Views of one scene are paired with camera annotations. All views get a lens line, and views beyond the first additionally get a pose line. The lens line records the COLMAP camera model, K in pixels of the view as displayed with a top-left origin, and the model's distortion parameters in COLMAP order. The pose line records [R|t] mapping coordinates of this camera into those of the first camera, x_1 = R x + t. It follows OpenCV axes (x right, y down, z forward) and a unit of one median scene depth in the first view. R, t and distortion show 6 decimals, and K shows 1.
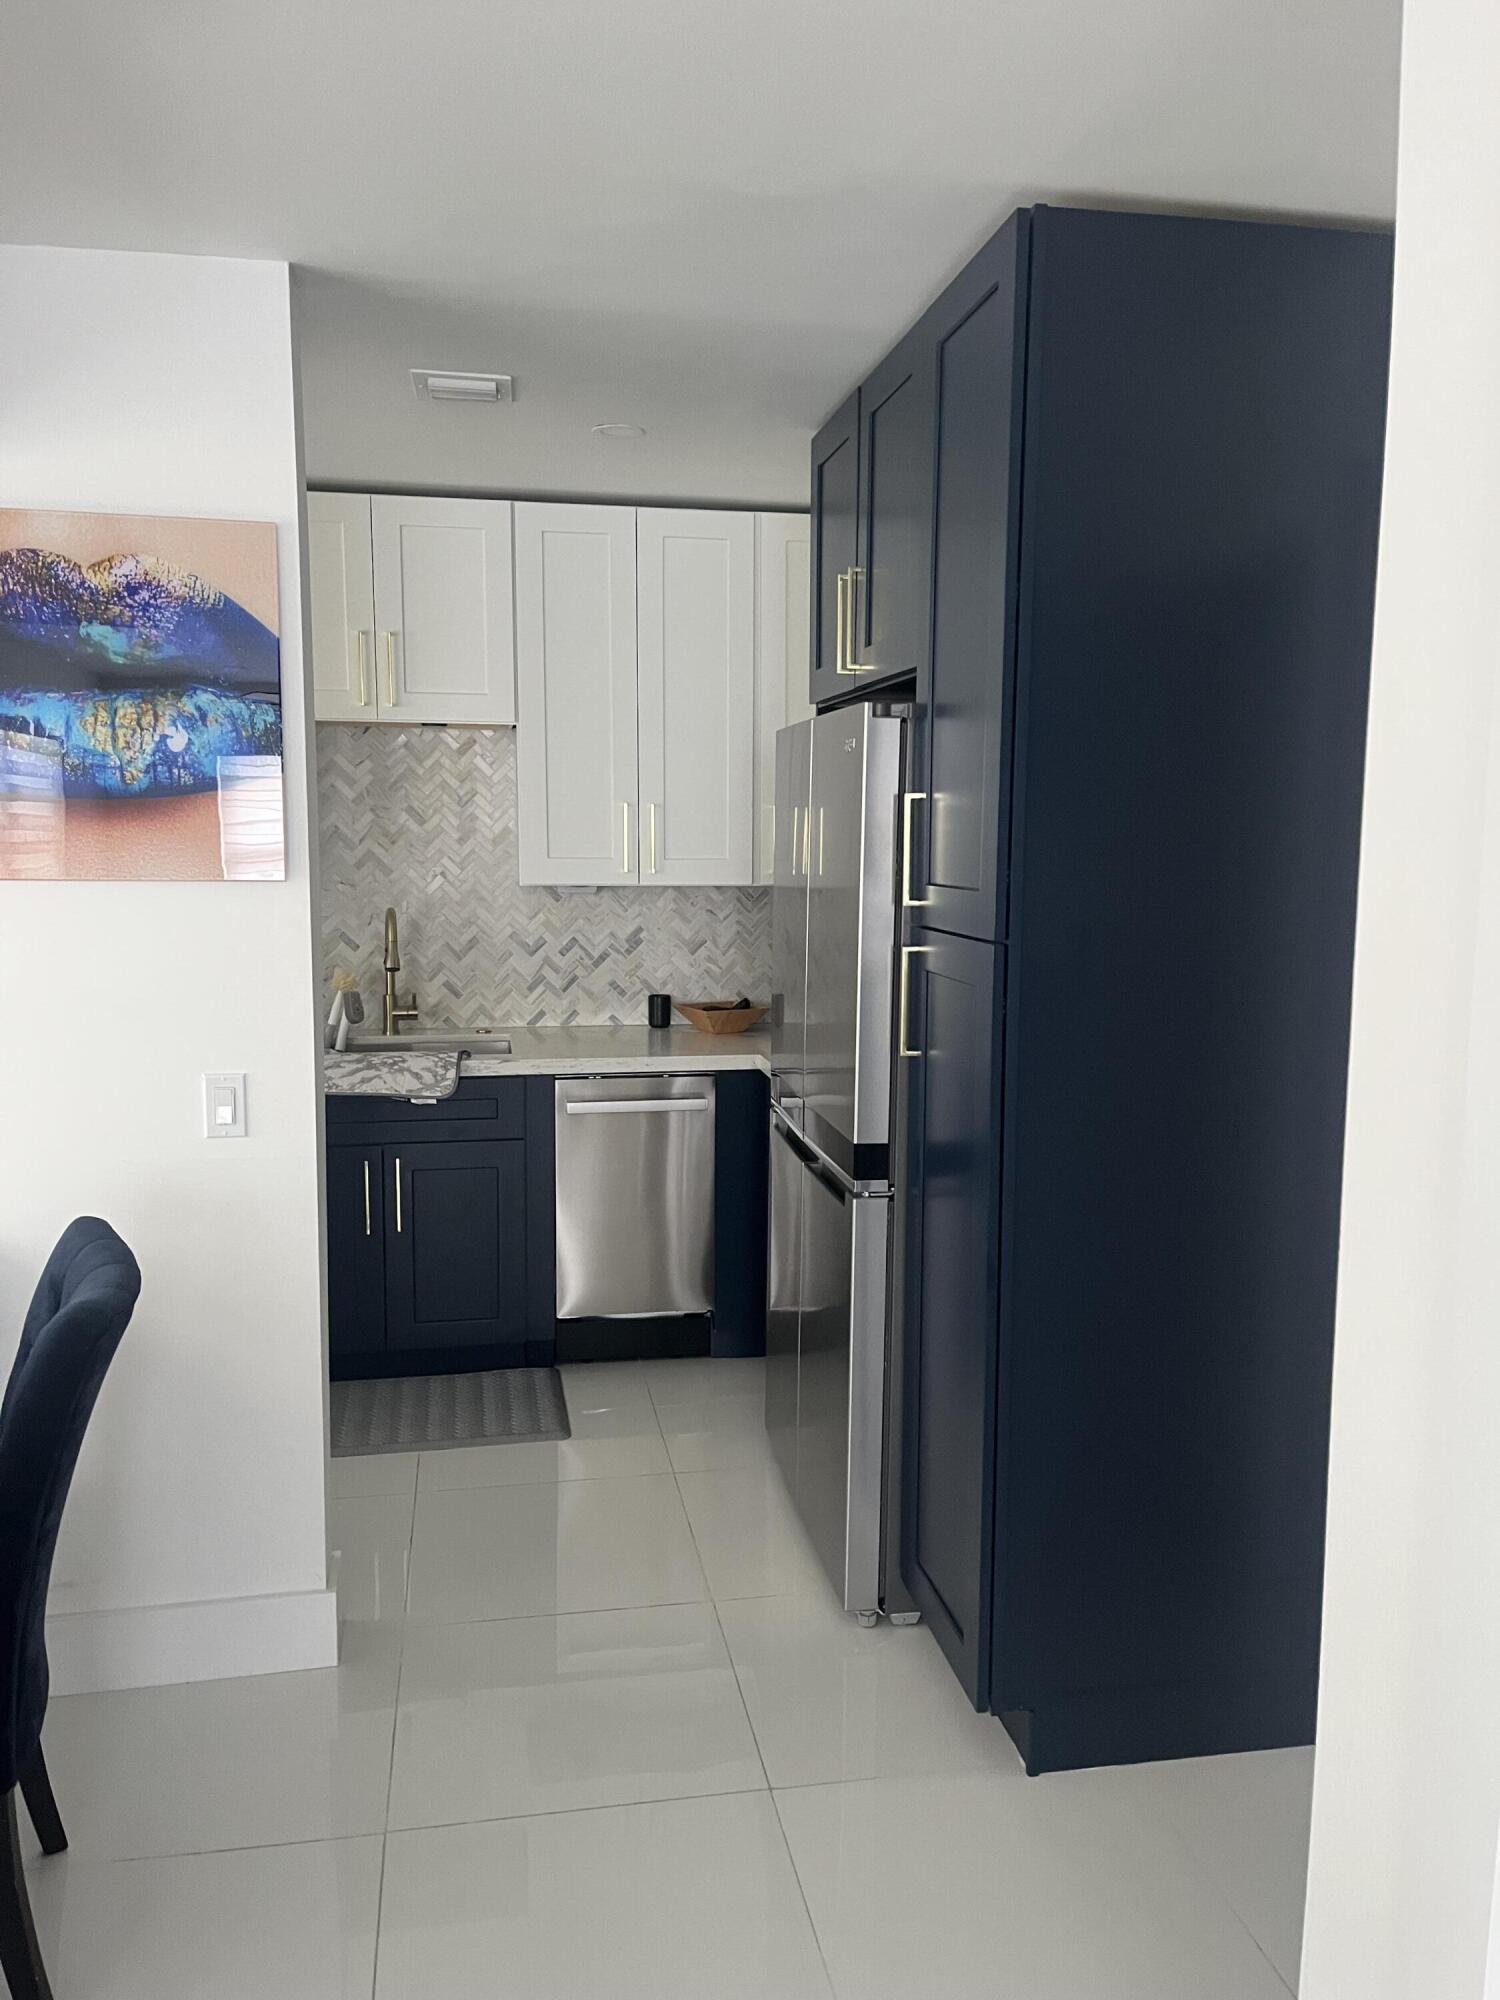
lens RADIAL K [[1512.4, 0, 751.5], [0, 1512.4, 999.4], [0, 0, 1]] dist [0.034446, -0.017024]
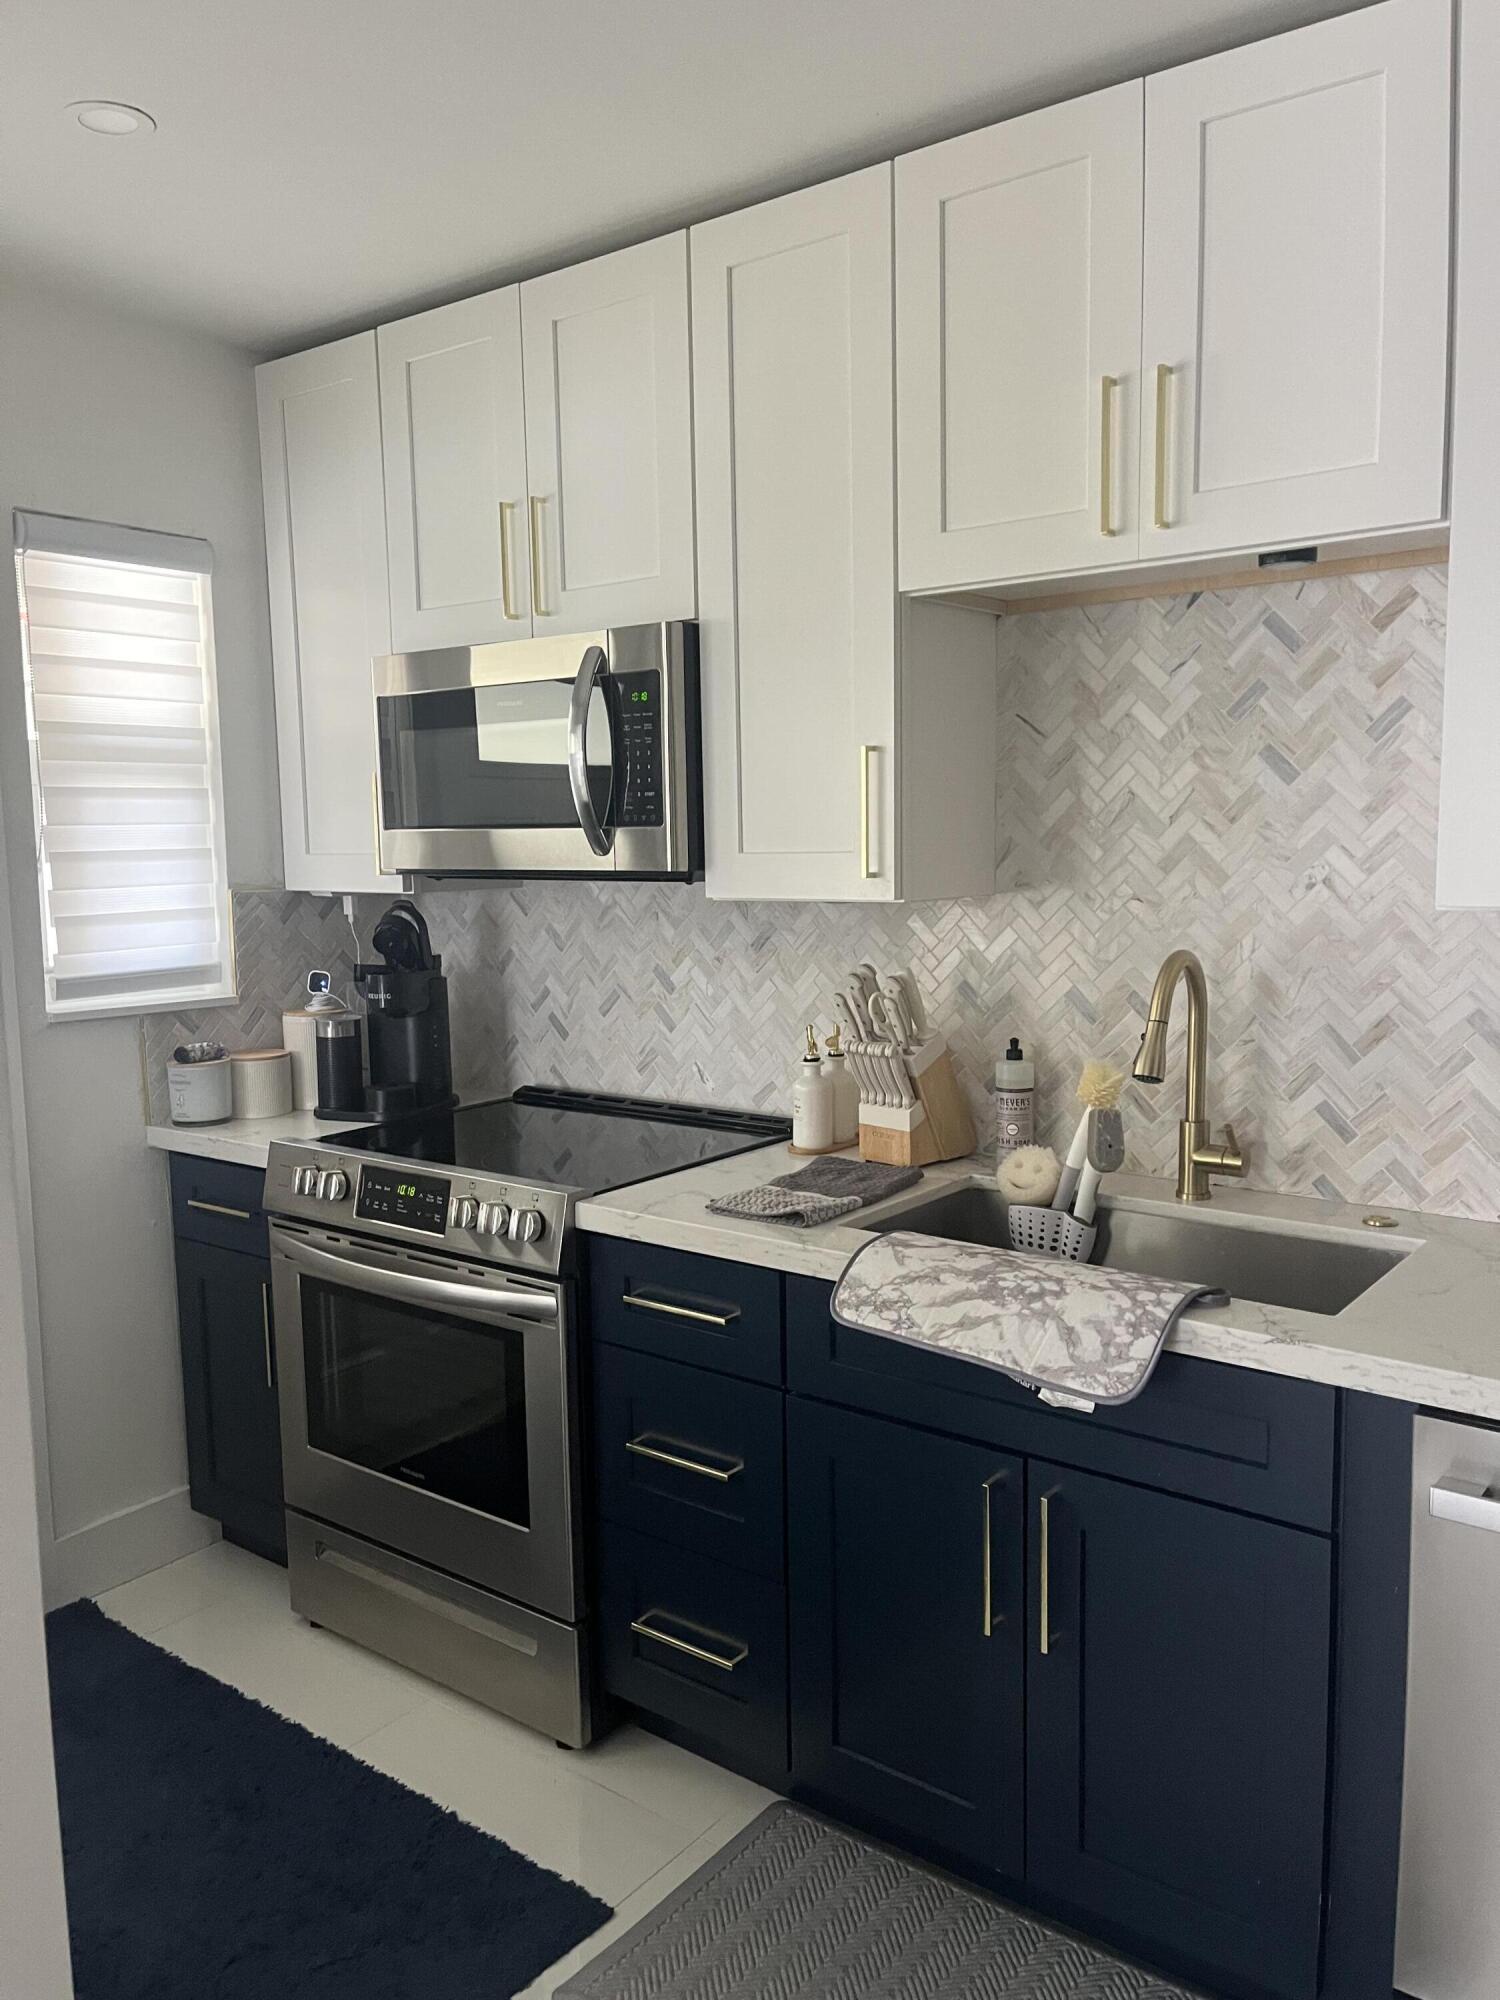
lens RADIAL K [[1512.4, 0, 774.8], [0, 1512.4, 1010.7], [0, 0, 1]] dist [0.034446, -0.017024]
pose [[0.672922, 0.068062, -0.736576, 0.058435], [-0.065433, 0.997332, 0.032379, -0.072973], [0.736814, 0.026407, 0.675580, 0.860417]]
